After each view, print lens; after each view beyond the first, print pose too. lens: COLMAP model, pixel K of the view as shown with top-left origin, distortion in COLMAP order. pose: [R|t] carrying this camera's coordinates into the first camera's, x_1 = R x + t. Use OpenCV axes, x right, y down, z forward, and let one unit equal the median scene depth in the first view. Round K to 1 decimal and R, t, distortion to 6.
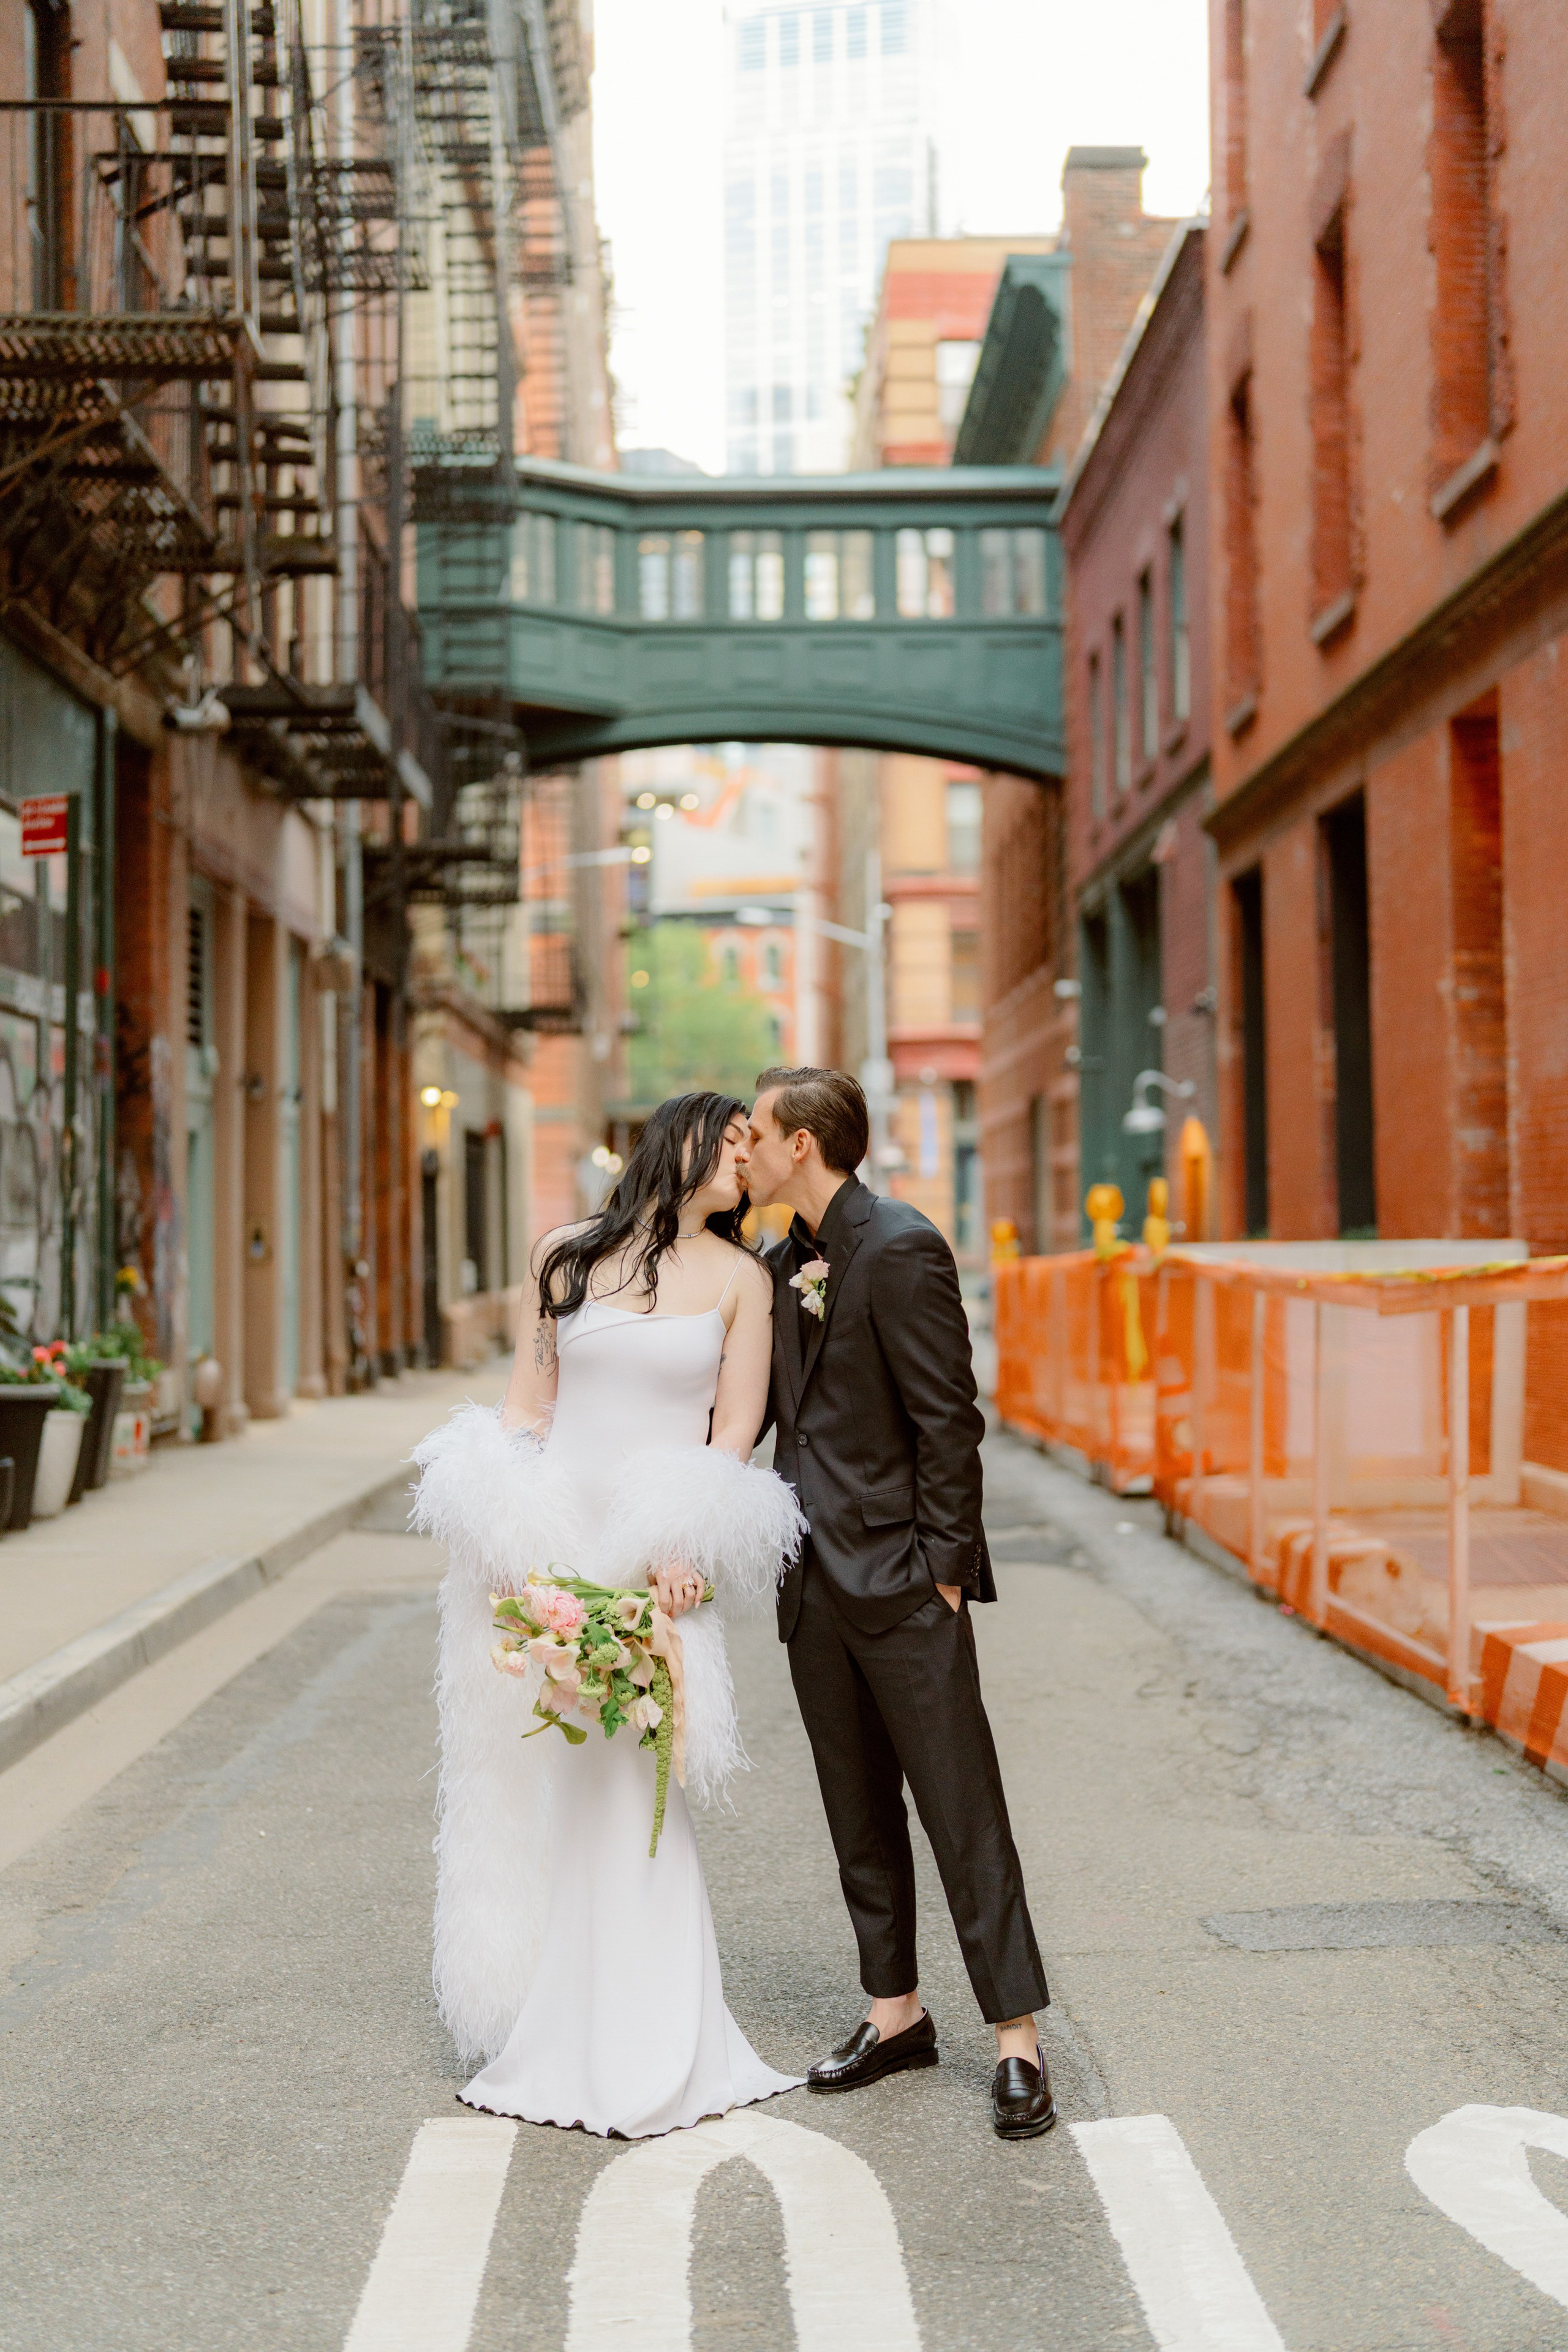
lens RADIAL K [[3339.1, 0, 794.6], [0, 3339.1, 1196.1], [0, 0, 1]] dist [0.002511, 0.000000]
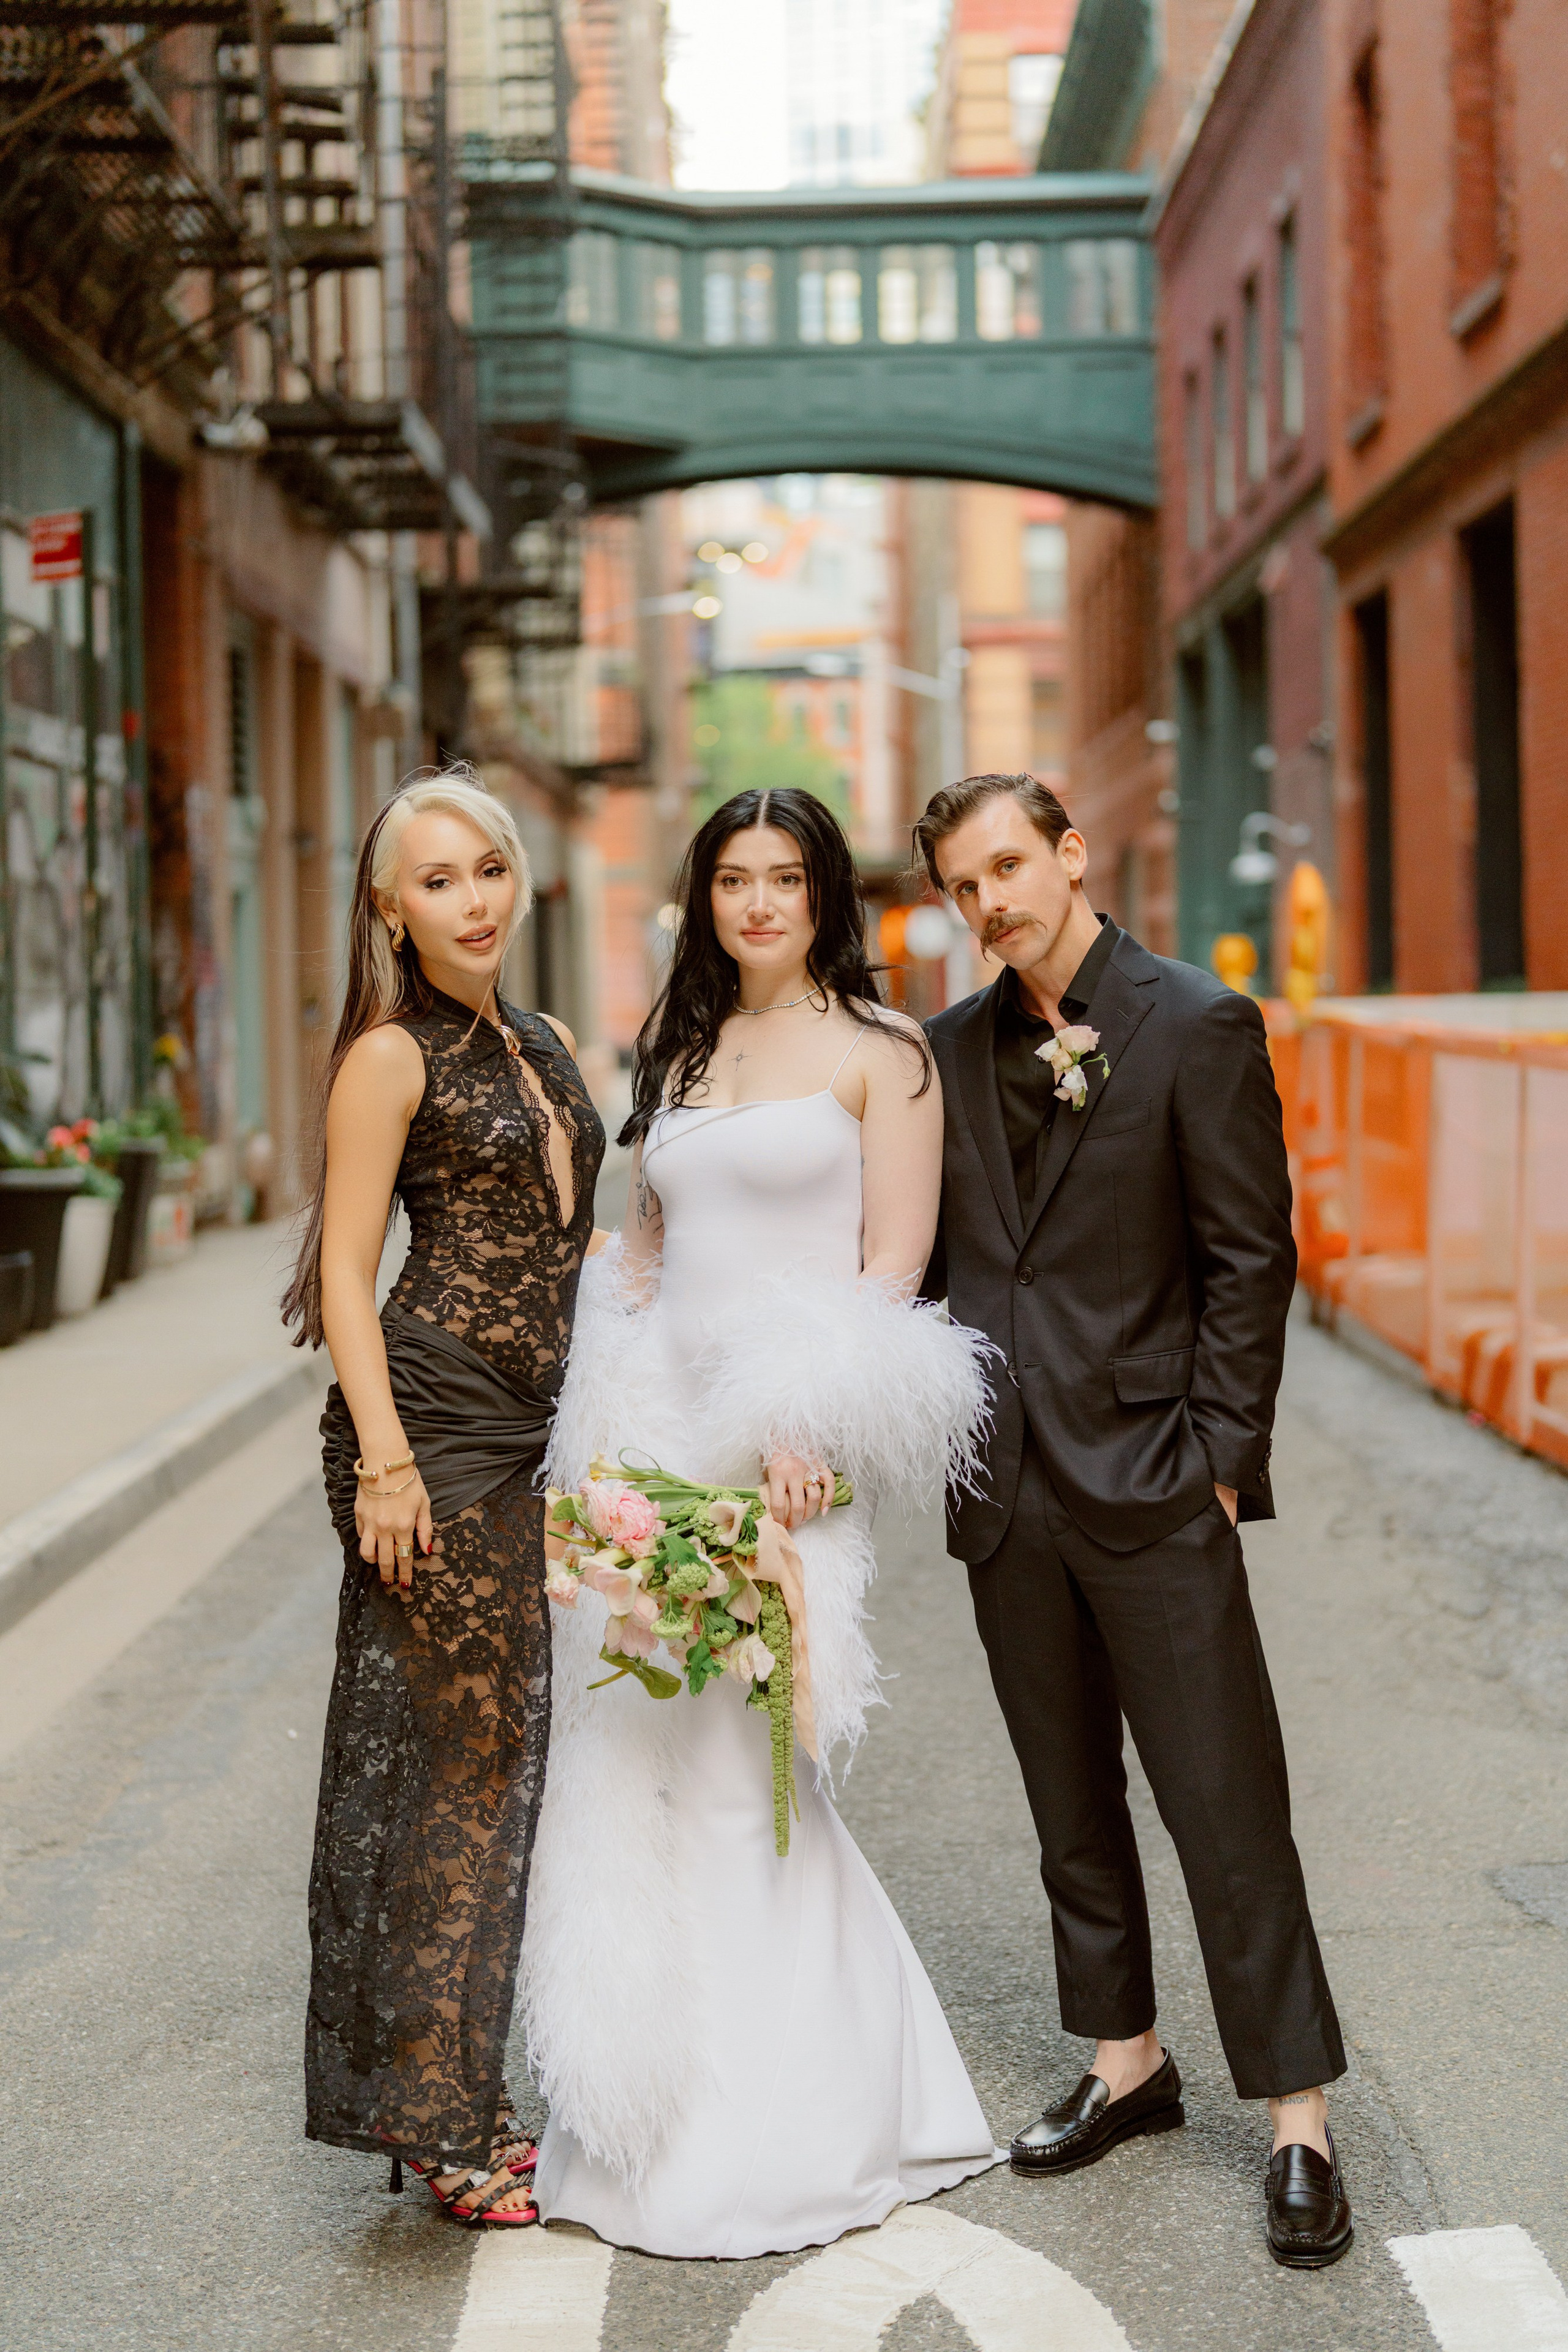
lens RADIAL K [[3339.1, 0, 780.2], [0, 3339.1, 1202.1], [0, 0, 1]] dist [0.002511, 0.000000]
pose [[0.999638, -0.008939, -0.025367, -0.006038], [0.010779, 0.997249, 0.073337, 0.000650], [0.024642, -0.073584, 0.996985, 0.066358]]
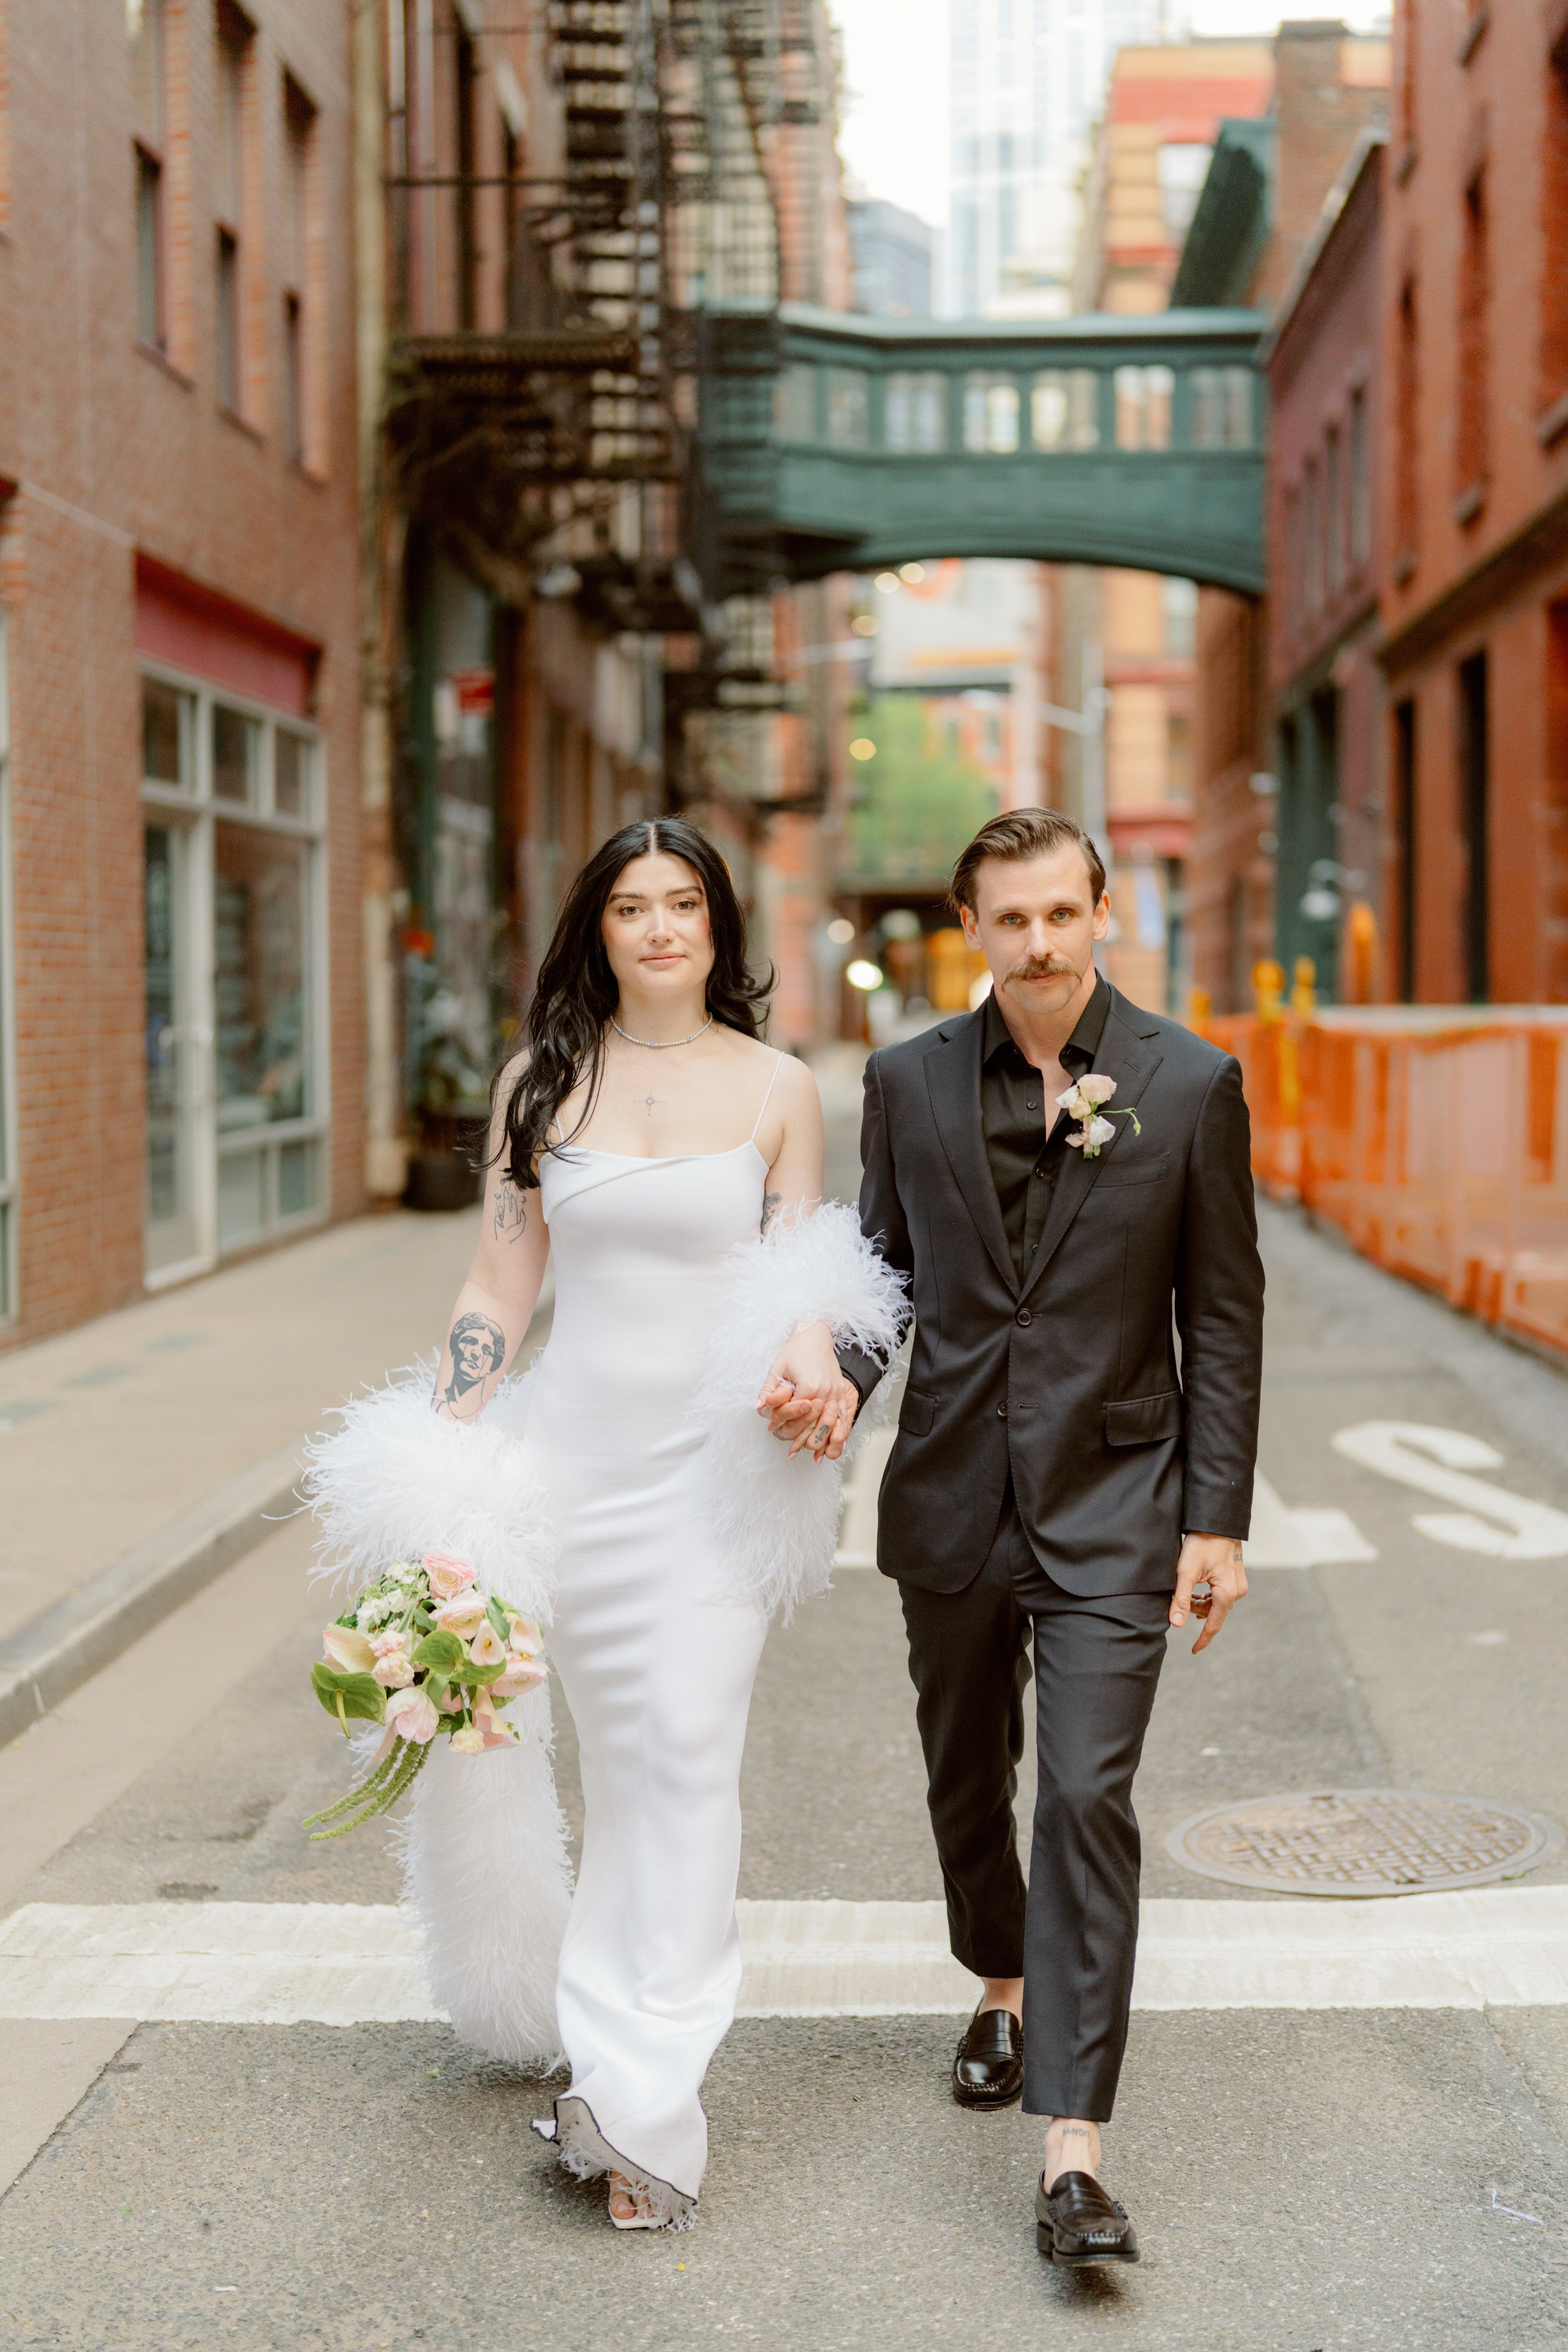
lens RADIAL K [[3339.1, 0, 767.2], [0, 3339.1, 1217.5], [0, 0, 1]] dist [0.002511, 0.000000]
pose [[0.997398, 0.011704, -0.071133, -0.005927], [-0.006203, 0.997006, 0.077073, -0.002956], [0.071822, -0.076431, 0.994485, -0.235756]]
